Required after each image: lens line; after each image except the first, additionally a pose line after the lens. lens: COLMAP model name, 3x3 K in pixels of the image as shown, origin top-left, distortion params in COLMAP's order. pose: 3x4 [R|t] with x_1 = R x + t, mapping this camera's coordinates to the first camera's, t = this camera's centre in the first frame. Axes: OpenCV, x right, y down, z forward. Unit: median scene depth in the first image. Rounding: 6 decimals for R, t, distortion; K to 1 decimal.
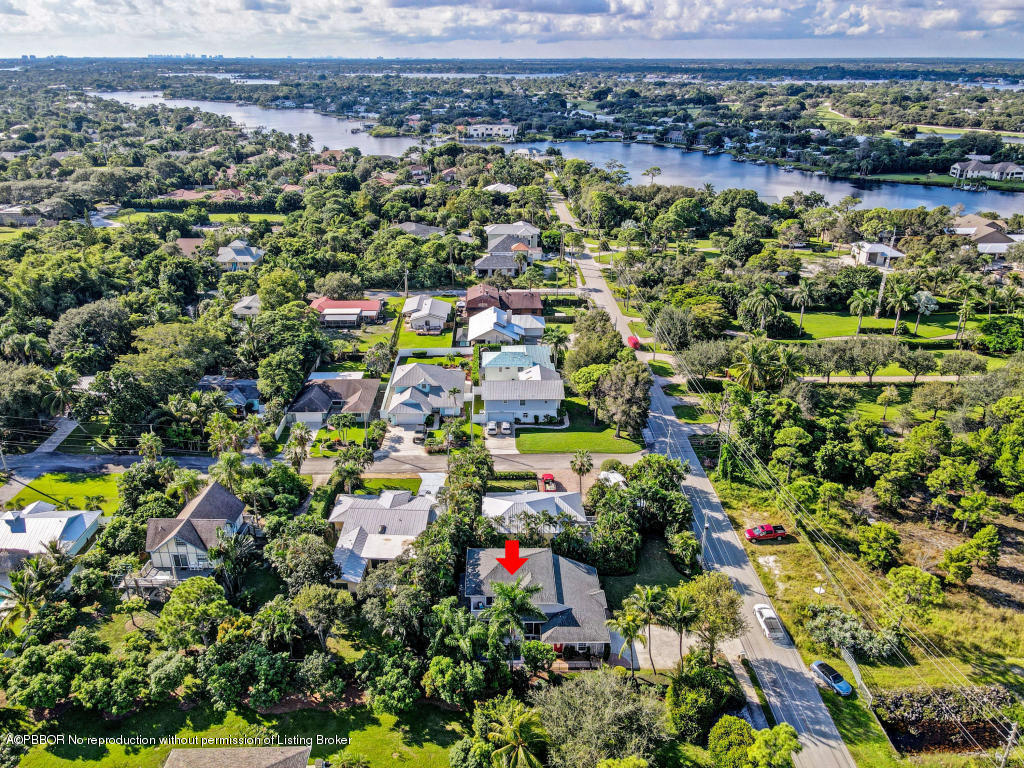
lens RADIAL K [[755.1, 0, 507.9], [0, 755.1, 366.7], [0, 0, 1]] dist [0.012008, 0.008395]
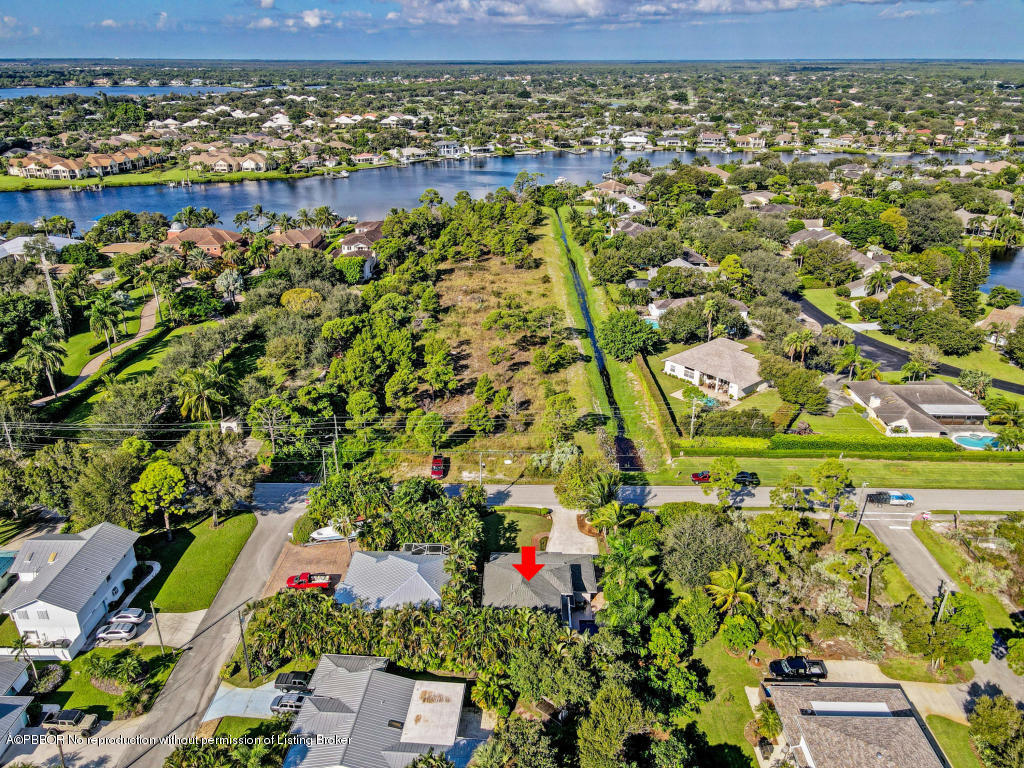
lens RADIAL K [[748.0, 0, 507.3], [0, 748.0, 379.4], [0, 0, 1]] dist [0.011558, 0.014077]
pose [[0.037483, -0.397190, 0.916970, -0.406811], [0.381720, 0.853721, 0.354190, -0.162212], [-0.923518, 0.336749, 0.183615, 0.396872]]
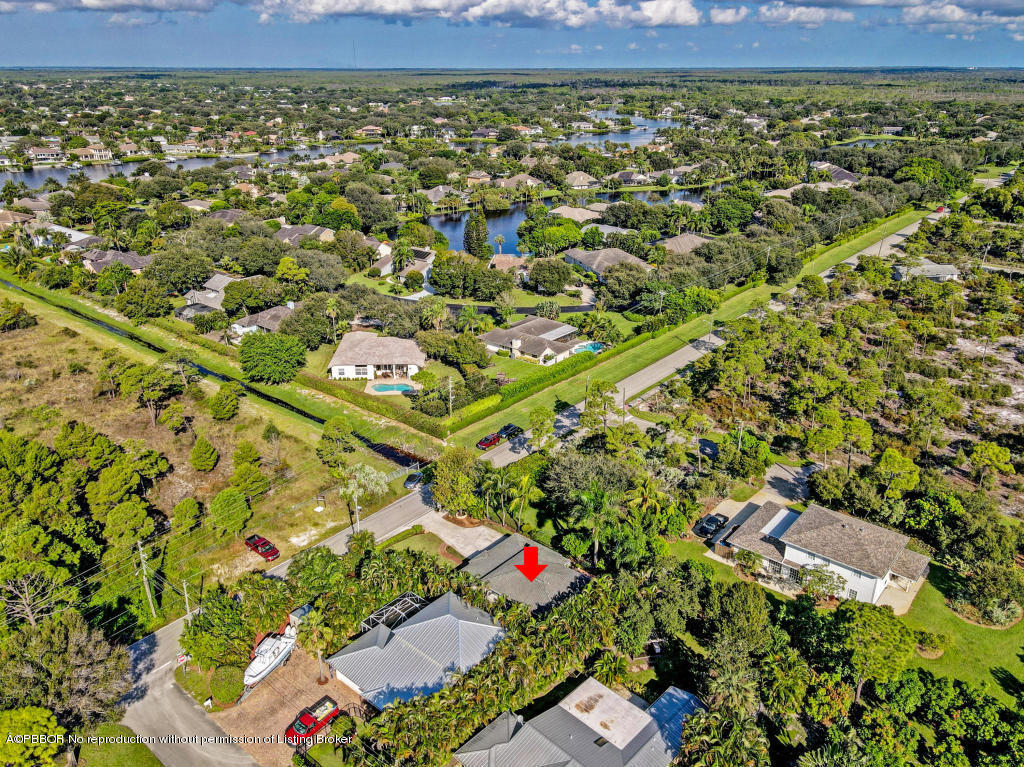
lens RADIAL K [[760.6, 0, 506.5], [0, 760.6, 385.0], [0, 0, 1]] dist [0.008269, 0.009045]
pose [[-0.745044, -0.259585, 0.614431, -0.262306], [0.255848, 0.739489, 0.622654, -0.278630], [-0.615996, 0.621106, -0.484537, 0.707811]]
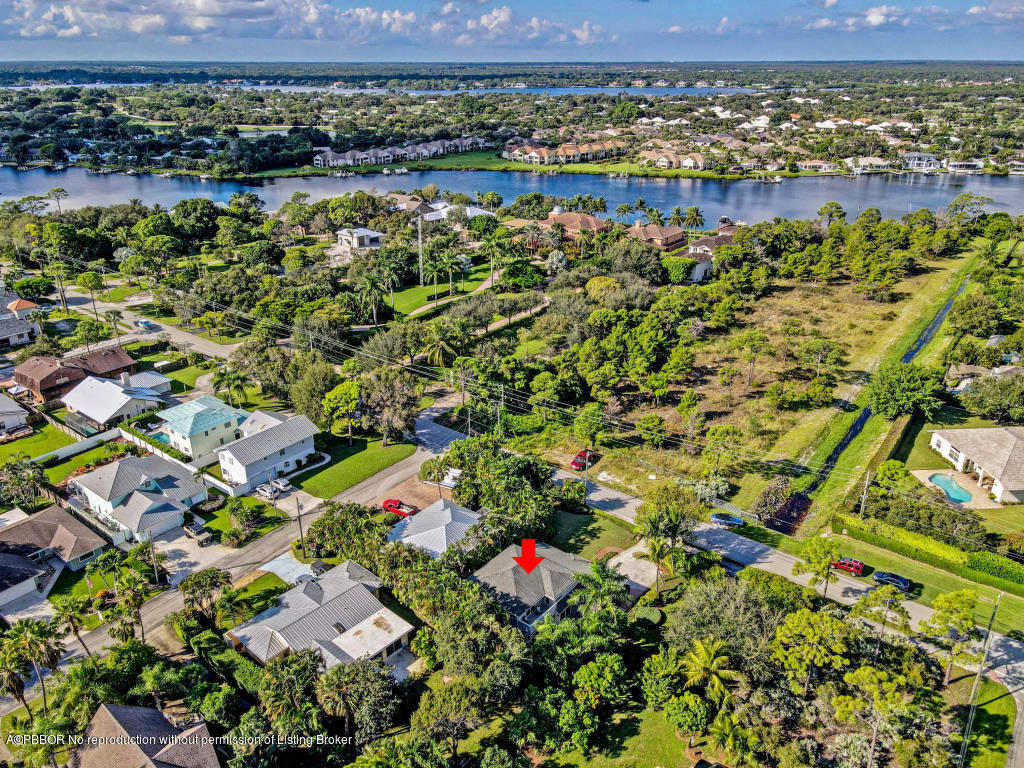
lens RADIAL K [[748.0, 0, 507.3], [0, 748.0, 379.4], [0, 0, 1]] dist [0.011558, 0.014077]
pose [[0.631827, -0.307520, 0.711496, -0.331503], [0.298134, 0.943730, 0.143146, -0.064116], [-0.715480, 0.121678, 0.687956, 0.157061]]
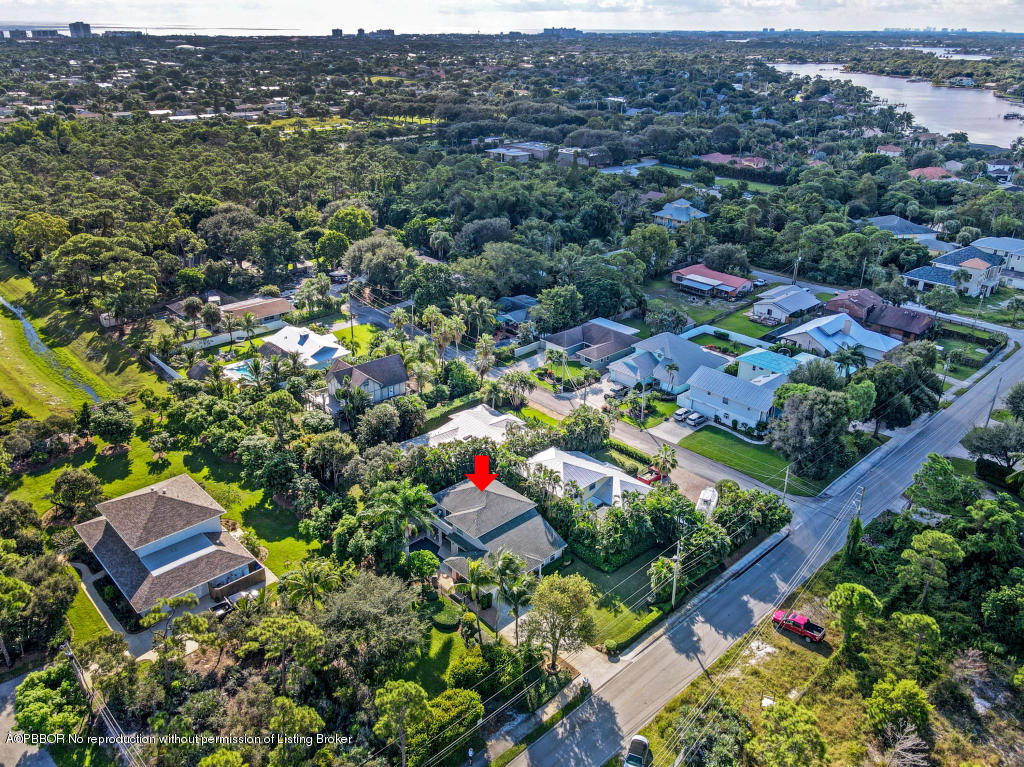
lens RADIAL K [[799.5, 0, 505.4], [0, 799.5, 325.9], [0, 0, 1]] dist [0.010509, 0.006877]
pose [[0.669919, 0.265192, -0.693456, 0.387647], [-0.289071, 0.953493, 0.085376, -0.034903], [0.683847, 0.143263, 0.715422, 0.099667]]
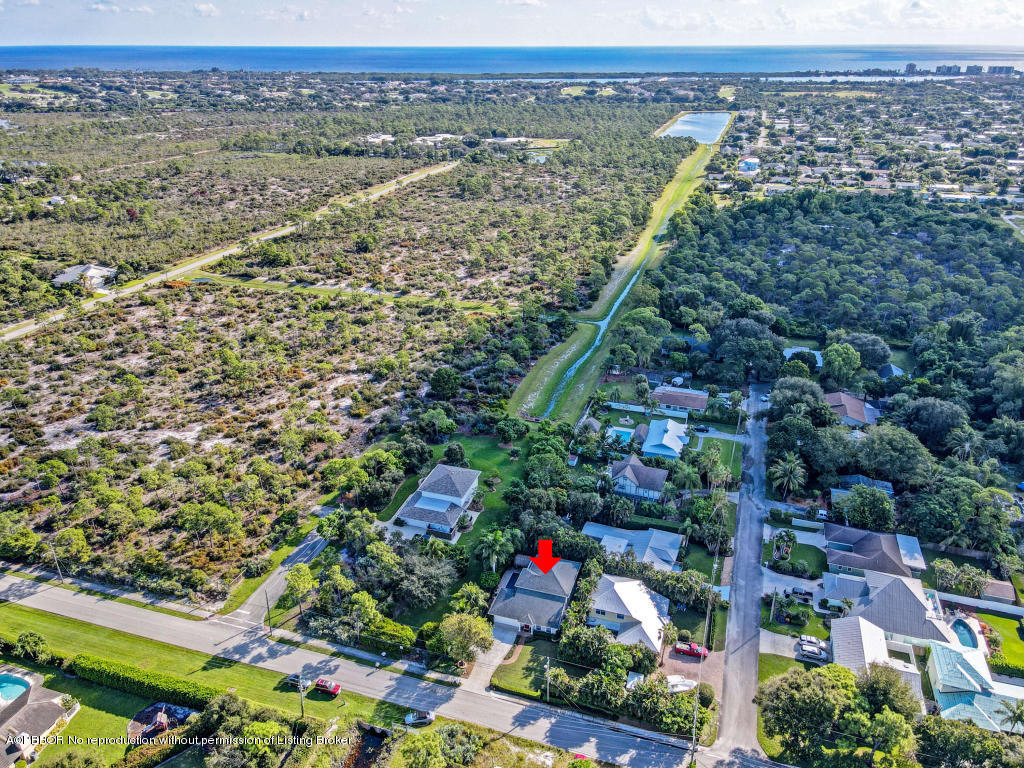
lens RADIAL K [[748.0, 0, 507.3], [0, 748.0, 379.4], [0, 0, 1]] dist [0.011558, 0.014077]
pose [[-0.328871, 0.383998, -0.862780, 0.653192], [-0.360668, 0.793276, 0.490542, -0.420274], [0.872790, 0.472502, -0.122389, 0.485241]]
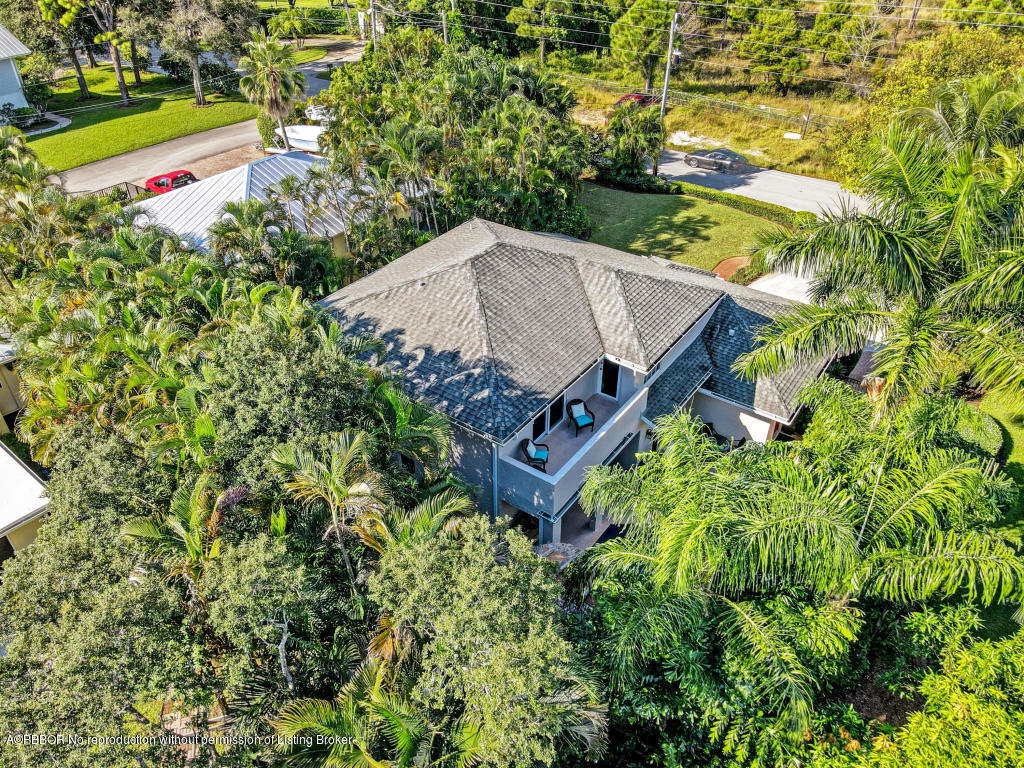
lens RADIAL K [[748.0, 0, 507.3], [0, 748.0, 379.4], [0, 0, 1]] dist [0.011558, 0.014077]
pose [[0.598705, -0.468154, 0.649911, -0.092860], [0.312329, 0.883628, 0.348787, 0.108183], [-0.737565, -0.005834, 0.675250, 0.432684]]
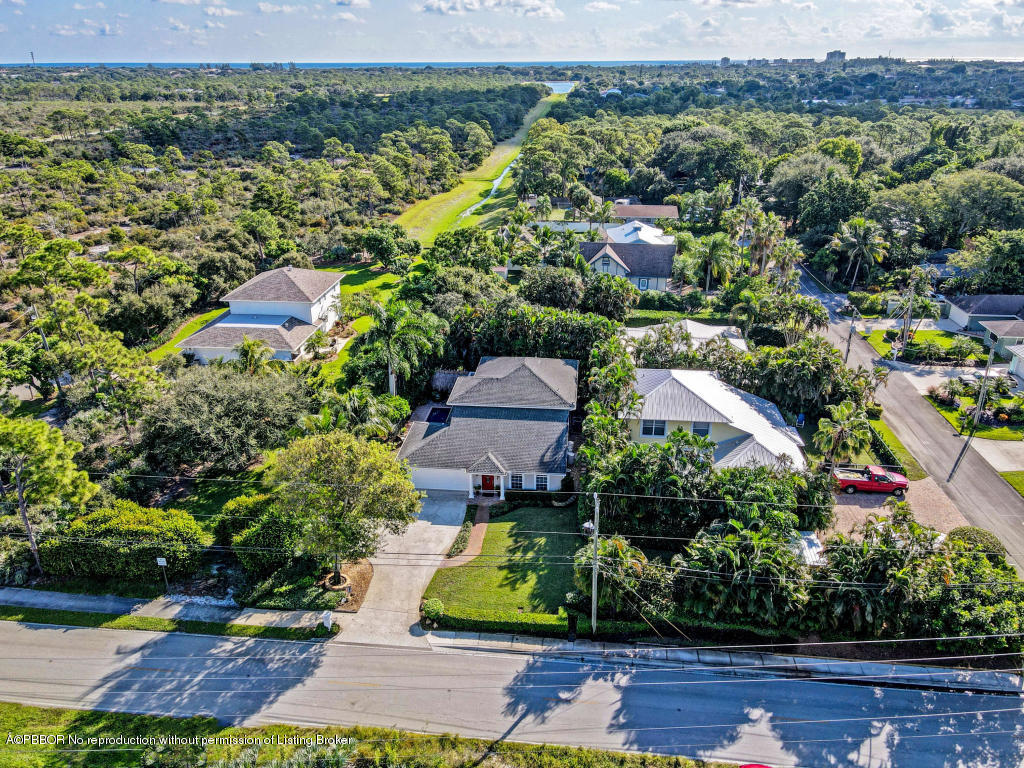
lens RADIAL K [[748.0, 0, 507.3], [0, 748.0, 379.4], [0, 0, 1]] dist [0.011558, 0.014077]
pose [[-0.125920, 0.387411, -0.913267, 0.346336], [-0.372518, 0.834760, 0.405470, -0.007275], [0.919442, 0.391265, 0.039204, 0.506261]]
